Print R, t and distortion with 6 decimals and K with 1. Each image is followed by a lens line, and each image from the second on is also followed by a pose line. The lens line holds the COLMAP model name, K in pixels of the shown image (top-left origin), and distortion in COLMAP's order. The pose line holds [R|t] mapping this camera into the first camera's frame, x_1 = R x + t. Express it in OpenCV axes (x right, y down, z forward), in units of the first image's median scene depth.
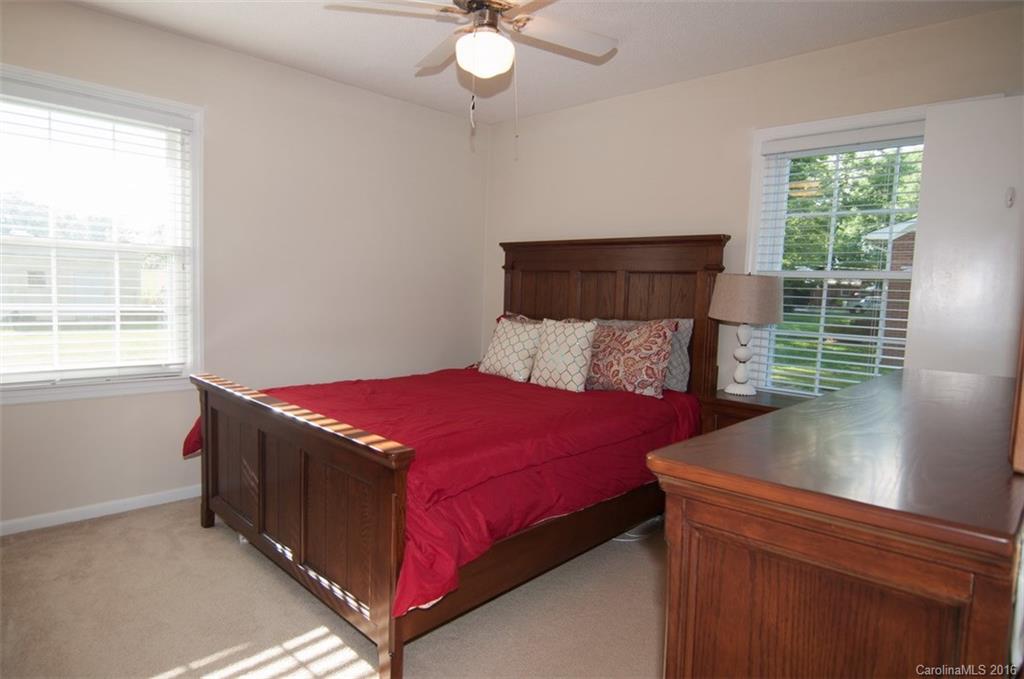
lens RADIAL K [[604.1, 0, 515.8], [0, 604.1, 334.3], [0, 0, 1]] dist [-0.004942, -0.000062]
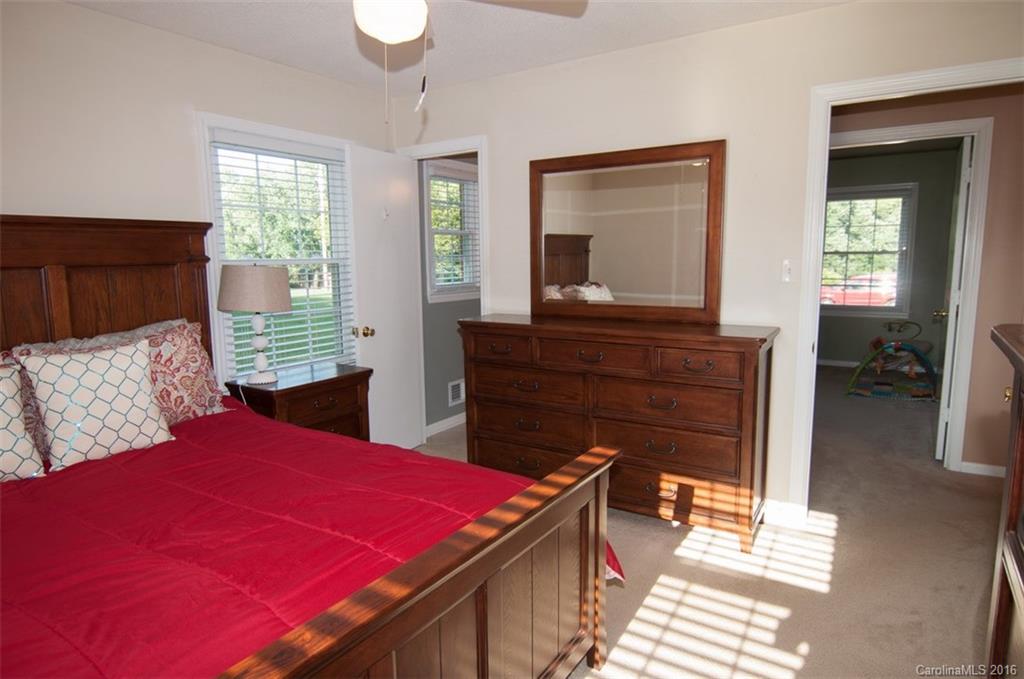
lens RADIAL K [[604.1, 0, 512.3], [0, 604.1, 336.3], [0, 0, 1]] dist [-0.004942, -0.000062]
pose [[-0.206501, -0.171125, 0.963366, -0.649060], [0.079686, 0.978375, 0.190872, -0.129303], [-0.975196, 0.116182, -0.188400, 0.724697]]
